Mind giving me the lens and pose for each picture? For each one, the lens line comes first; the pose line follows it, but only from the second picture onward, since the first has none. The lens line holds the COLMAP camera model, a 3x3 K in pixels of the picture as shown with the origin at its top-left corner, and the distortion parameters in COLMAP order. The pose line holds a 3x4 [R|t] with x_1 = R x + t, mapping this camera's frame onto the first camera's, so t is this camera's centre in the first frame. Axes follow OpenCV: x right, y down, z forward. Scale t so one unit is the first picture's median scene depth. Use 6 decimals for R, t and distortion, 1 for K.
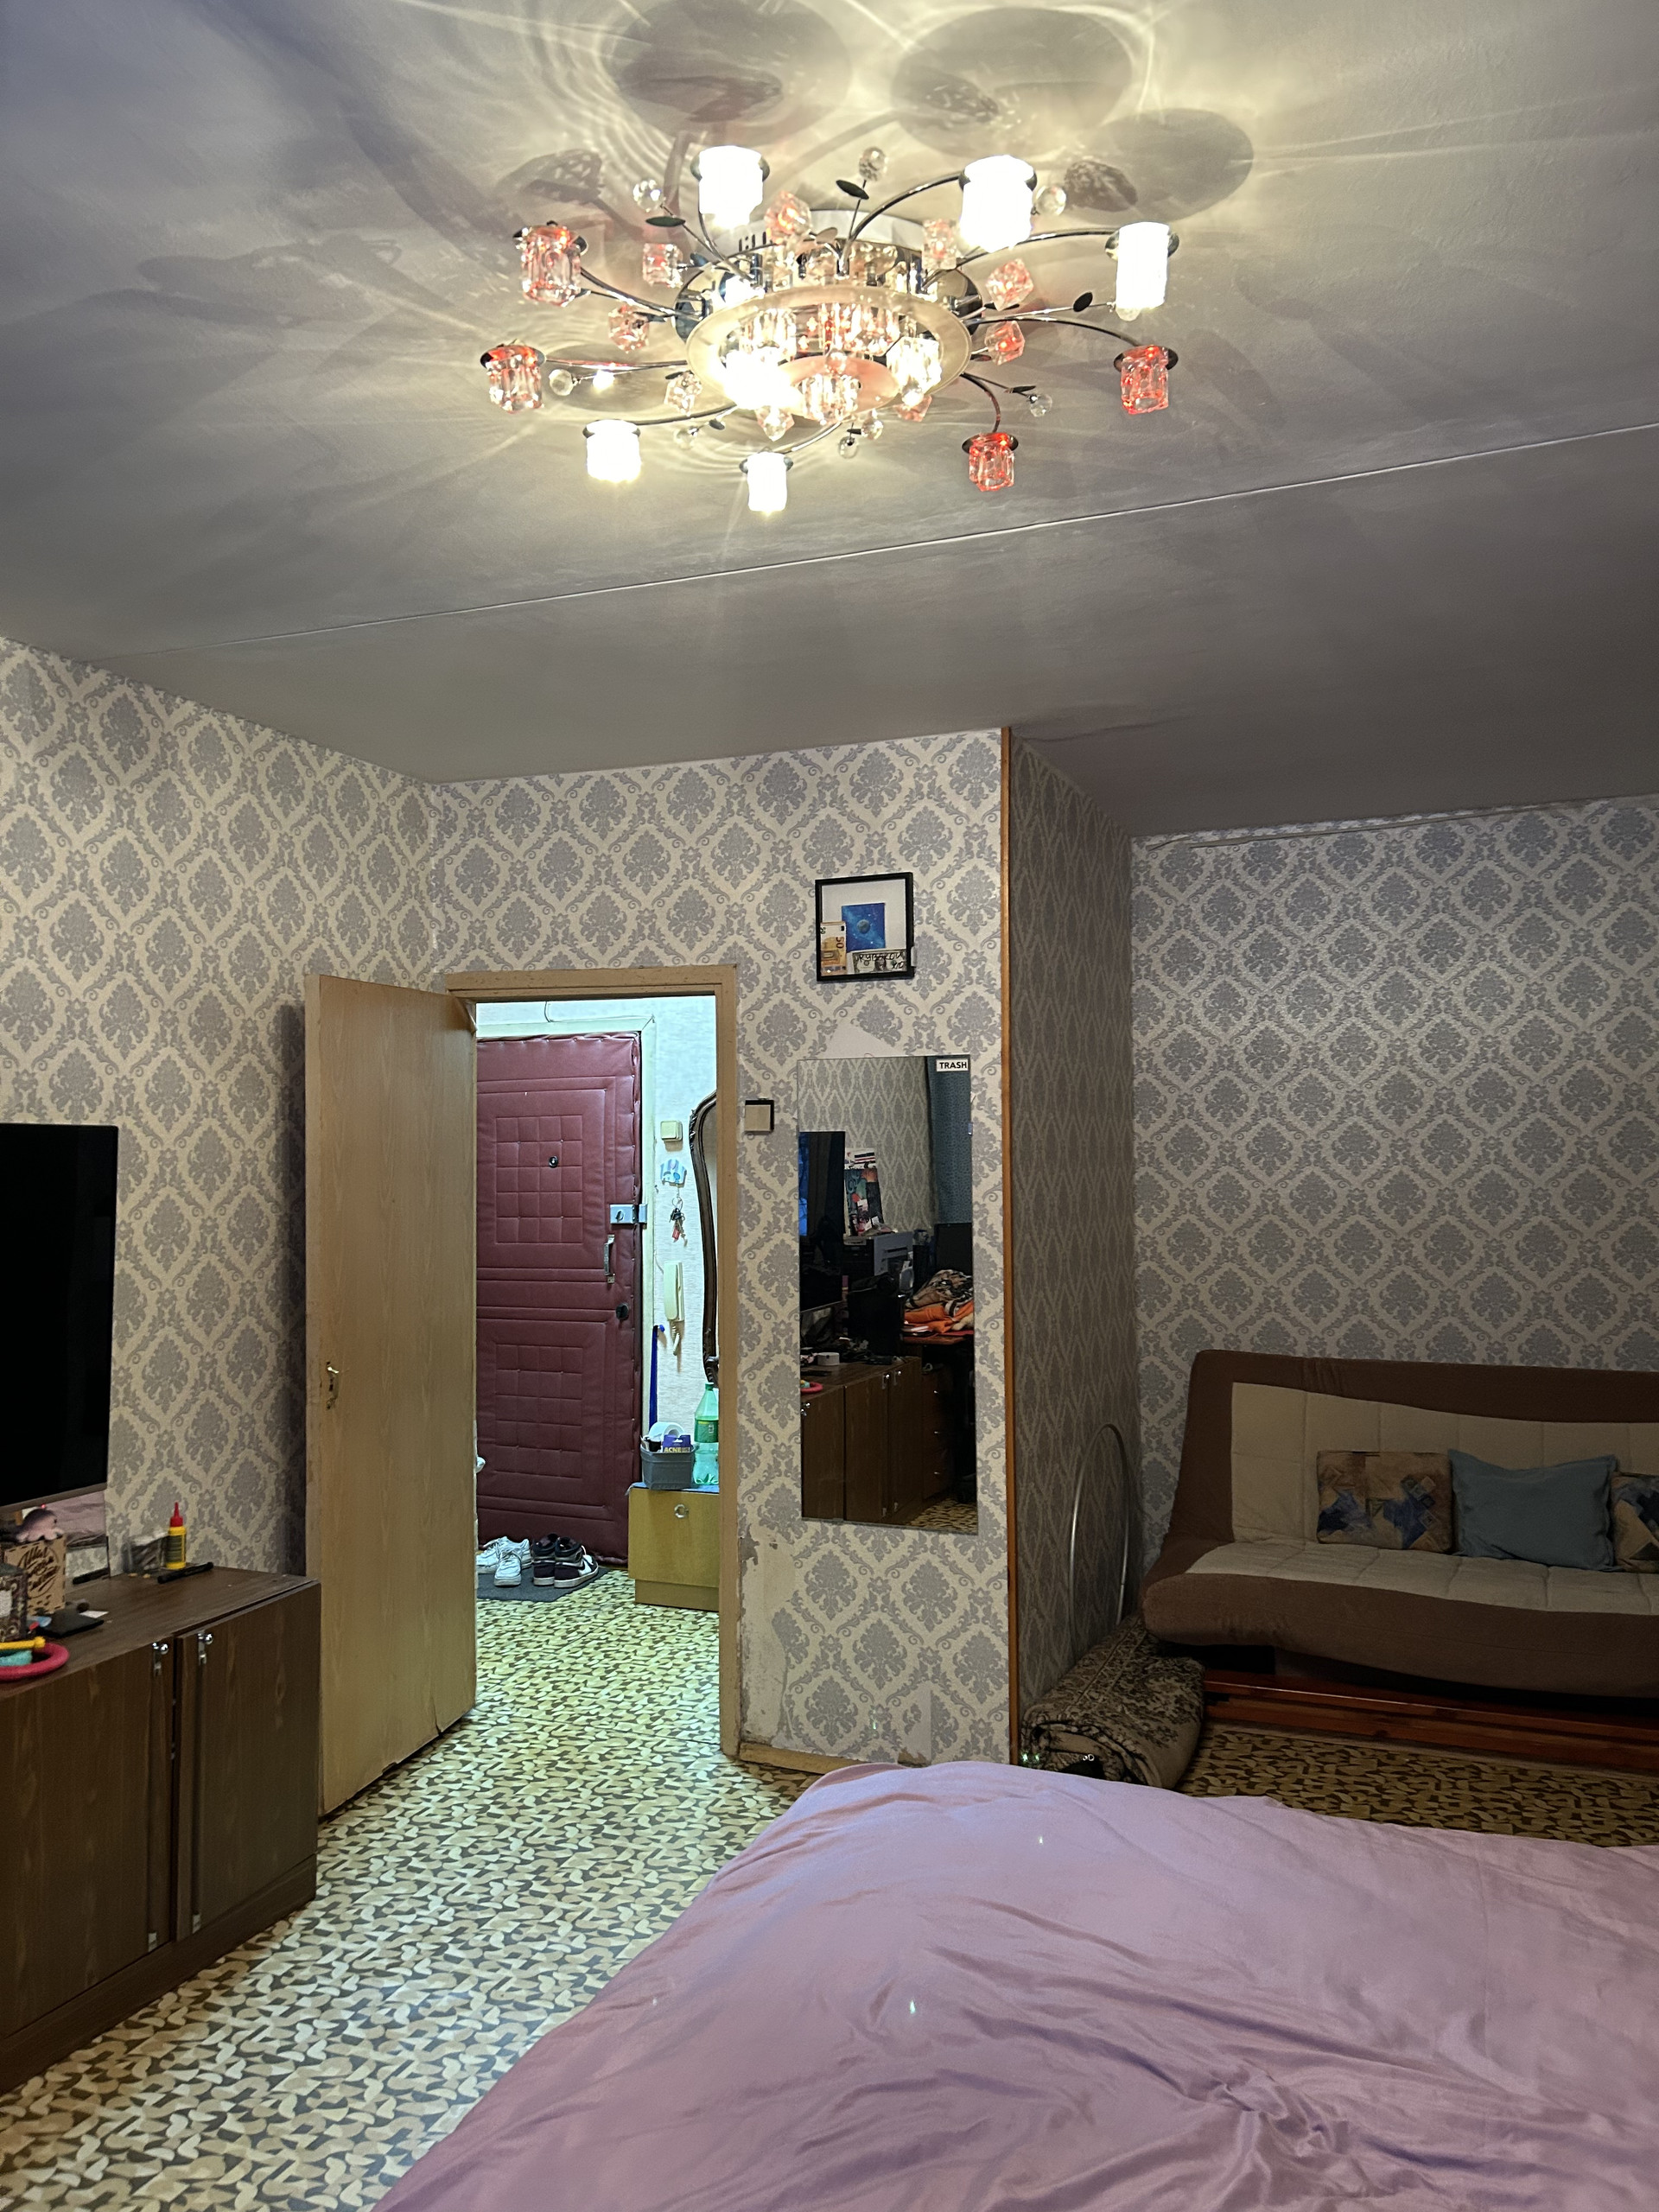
lens RADIAL K [[1657.0, 0, 821.0], [0, 1657.0, 1087.2], [0, 0, 1]] dist [0.061256, -0.068952]
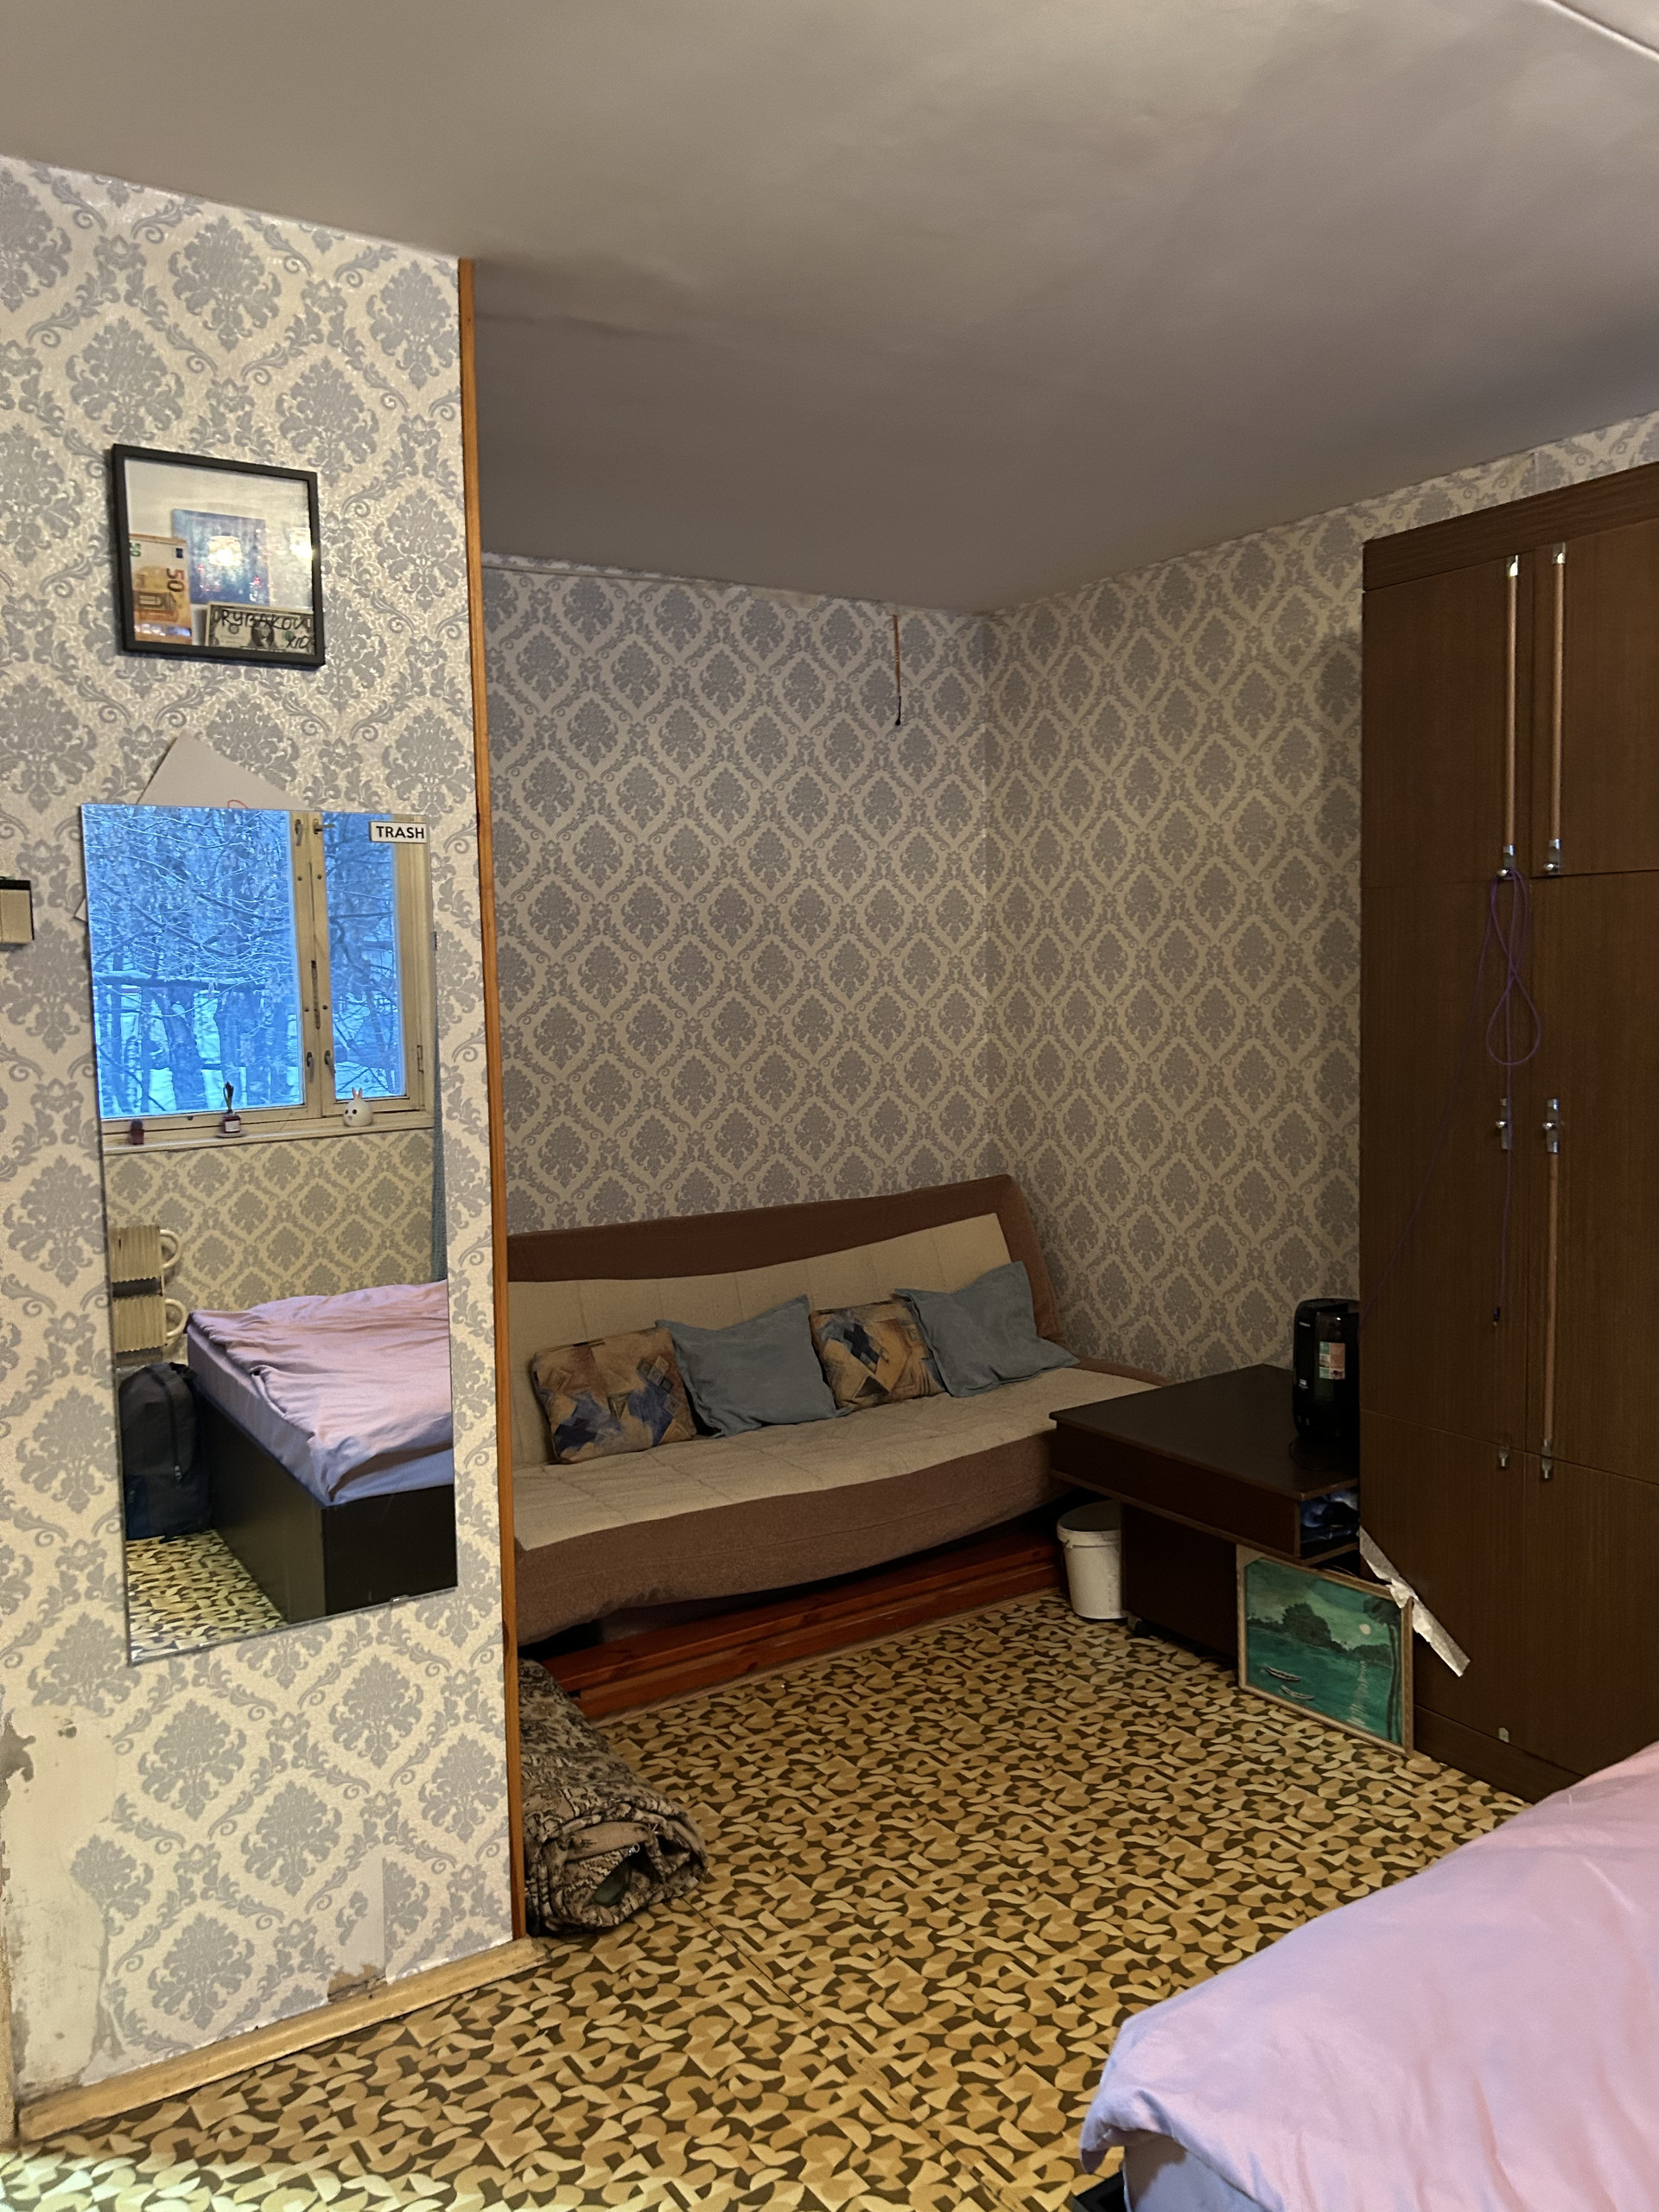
lens RADIAL K [[1657.0, 0, 842.2], [0, 1657.0, 1102.1], [0, 0, 1]] dist [0.061256, -0.068952]
pose [[0.564291, -0.069280, 0.822664, -0.317518], [-0.018650, 0.995149, 0.096598, 0.021567], [-0.825365, -0.069853, 0.560261, 0.520478]]
